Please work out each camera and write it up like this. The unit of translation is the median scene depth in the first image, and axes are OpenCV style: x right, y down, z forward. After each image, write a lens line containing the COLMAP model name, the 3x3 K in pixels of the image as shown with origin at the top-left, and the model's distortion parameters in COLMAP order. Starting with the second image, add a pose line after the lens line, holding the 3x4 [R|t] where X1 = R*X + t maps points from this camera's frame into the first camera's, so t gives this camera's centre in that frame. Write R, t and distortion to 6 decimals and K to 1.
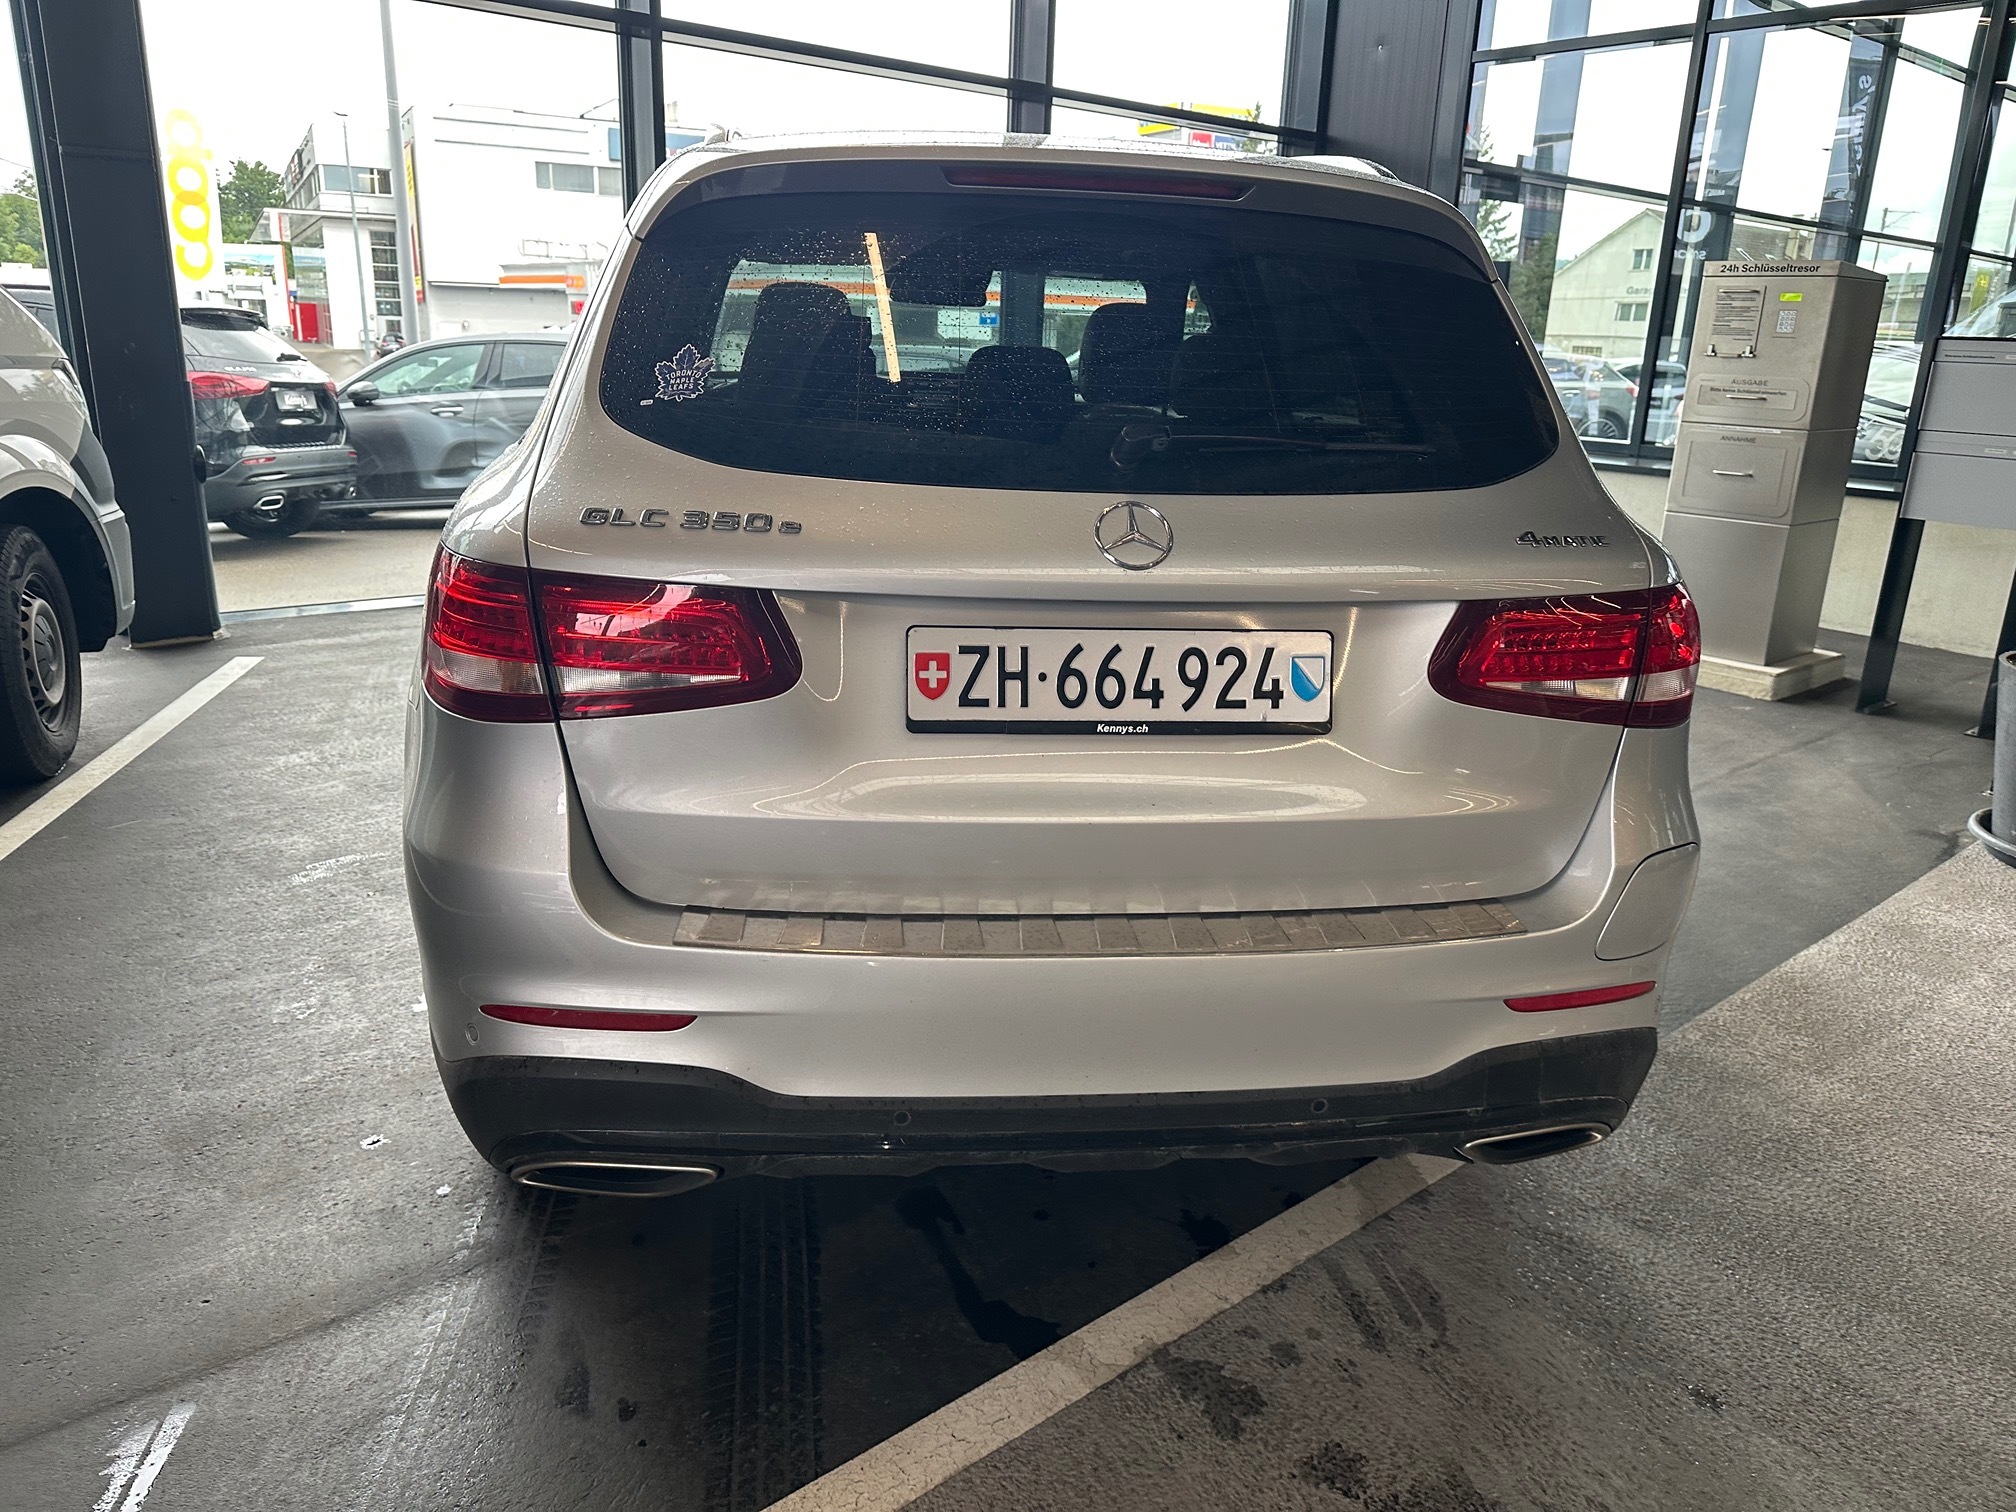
lens RADIAL K [[1413.6, 0, 1008.0], [0, 1413.6, 756.0], [0, 0, 1]] dist [0.177646, -0.209479]
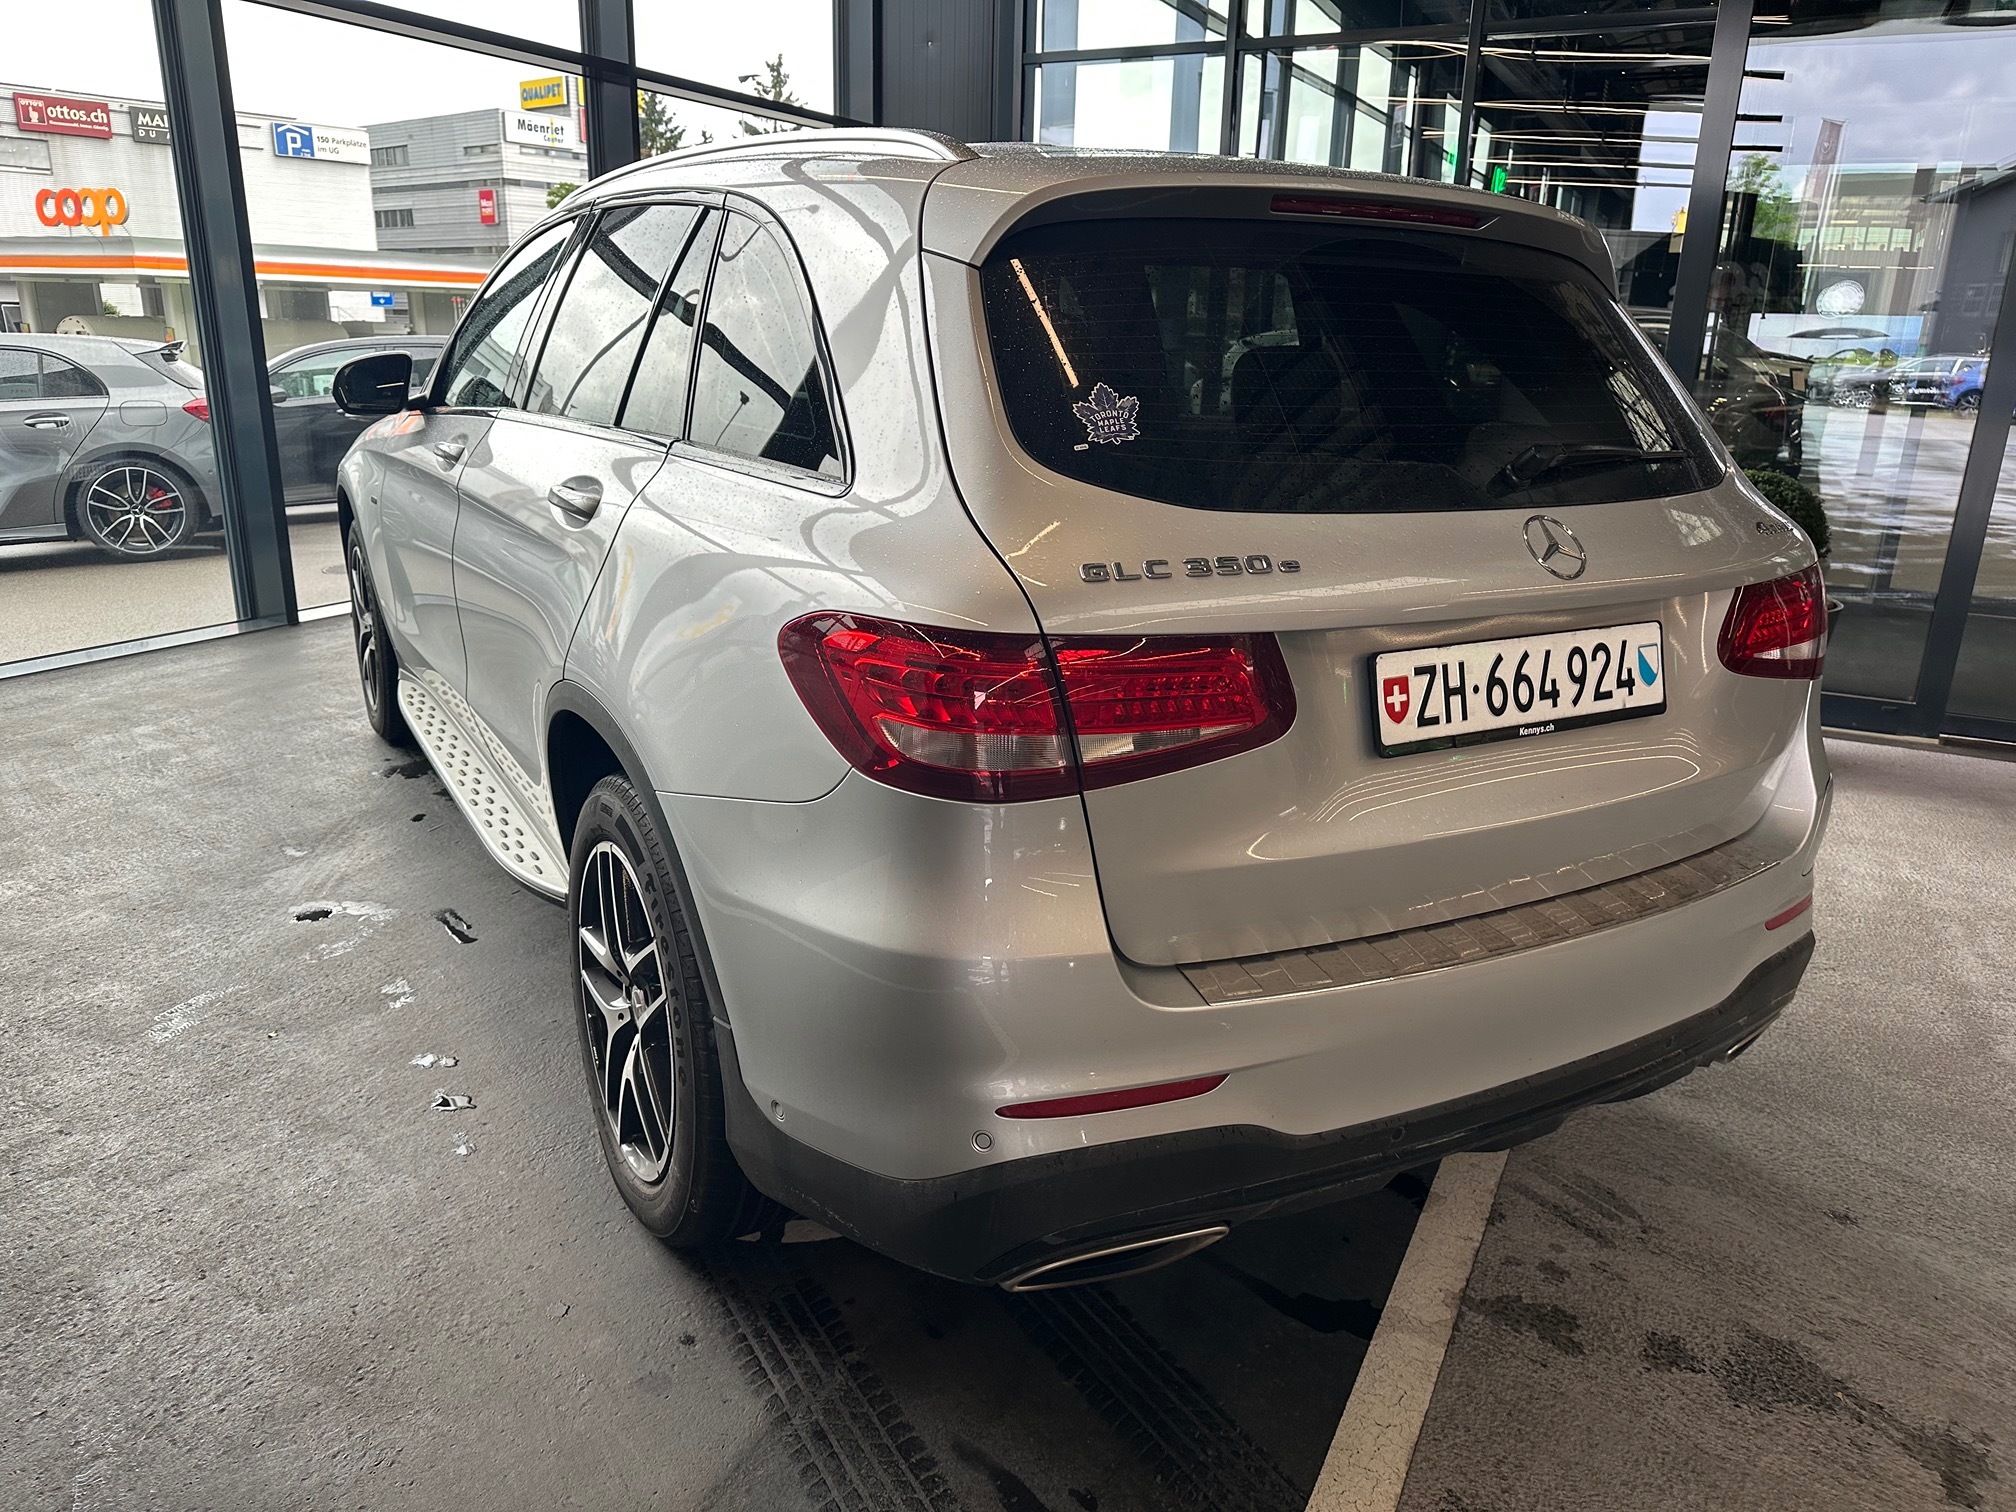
lens RADIAL K [[1435.0, 0, 1008.0], [0, 1435.0, 756.0], [0, 0, 1]] dist [0.046524, 0.000949]
pose [[0.919081, -0.124021, 0.374045, -0.686183], [0.119108, 0.992217, 0.036322, -0.085709], [-0.375638, 0.011168, 0.926699, 0.147793]]
